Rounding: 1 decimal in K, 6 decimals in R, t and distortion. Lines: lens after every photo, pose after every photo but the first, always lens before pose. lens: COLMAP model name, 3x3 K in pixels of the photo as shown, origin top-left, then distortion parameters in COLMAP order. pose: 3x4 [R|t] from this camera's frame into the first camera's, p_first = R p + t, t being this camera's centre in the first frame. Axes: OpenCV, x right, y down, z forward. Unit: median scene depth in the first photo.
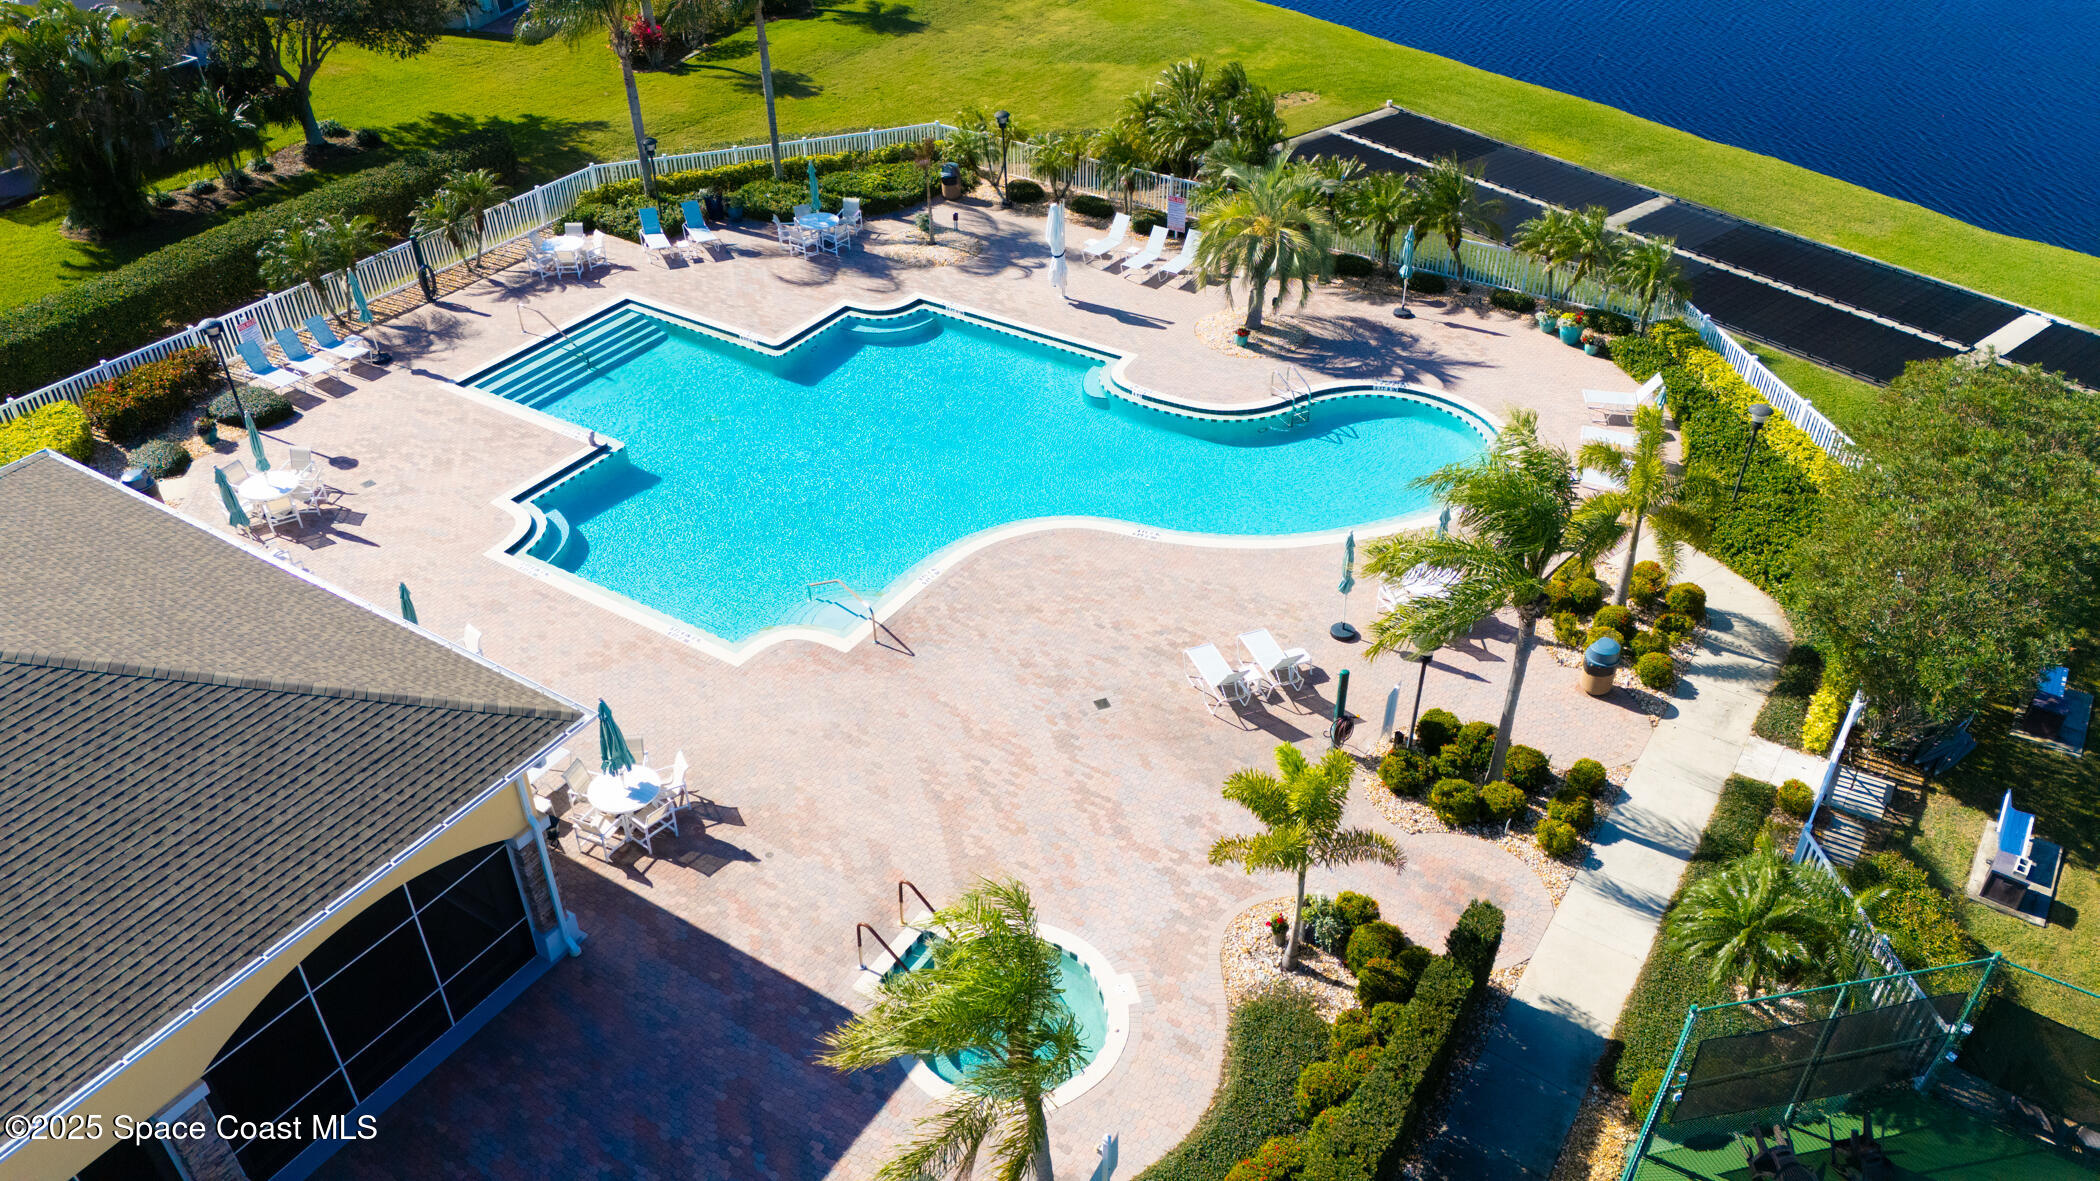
lens RADIAL K [[1544.1, 0, 1055.9], [0, 1544.1, 584.0], [0, 0, 1]] dist [0.076153, -0.066218]
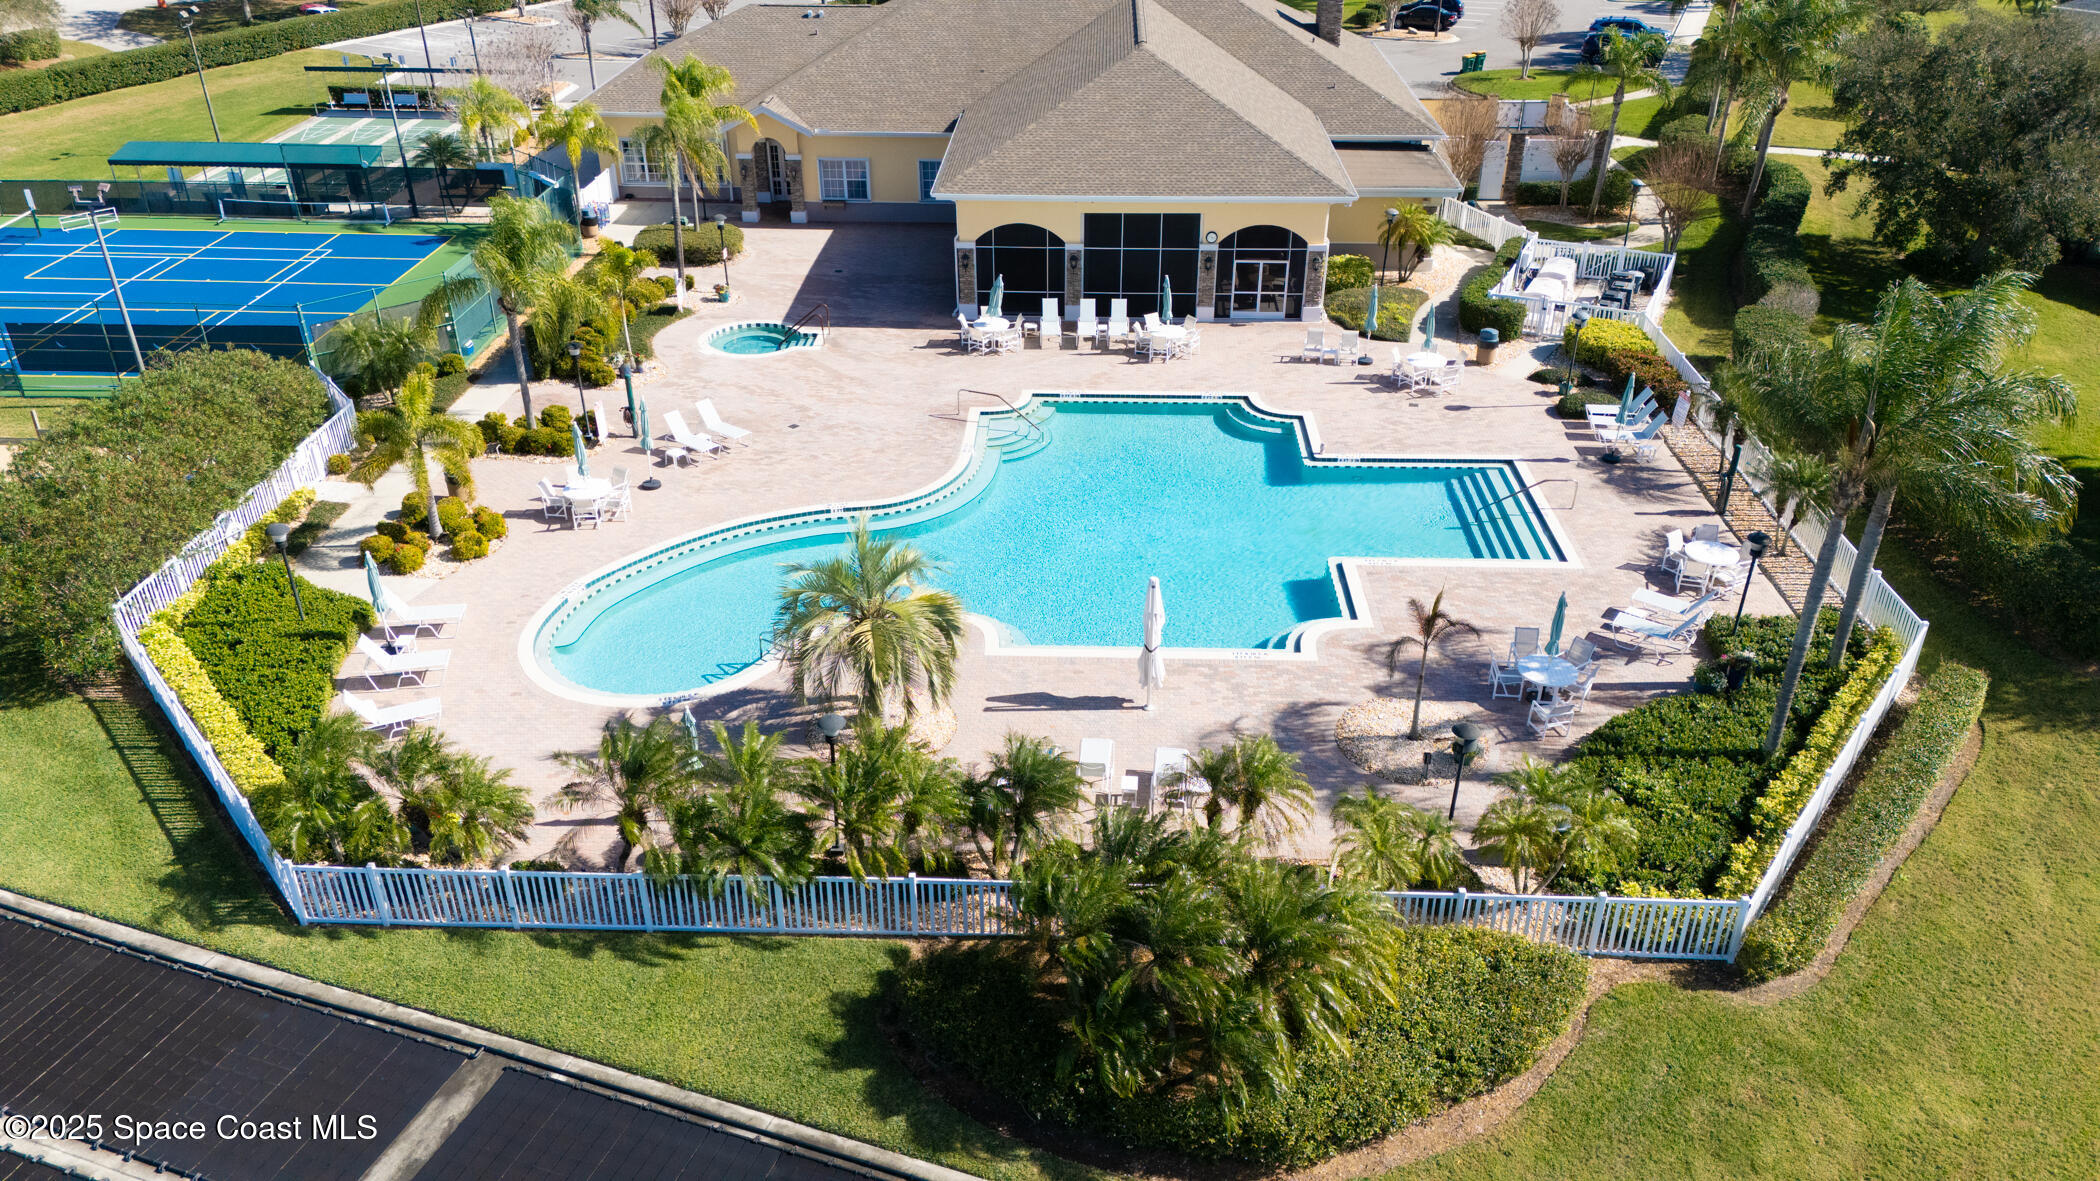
lens RADIAL K [[1544.1, 0, 1056.0], [0, 1544.1, 606.7], [0, 0, 1]] dist [0.076153, -0.066218]
pose [[-0.862791, 0.251930, -0.438318, 0.377629], [-0.291749, 0.459952, 0.838646, -0.866249], [0.412886, 0.851455, -0.323342, 1.260181]]
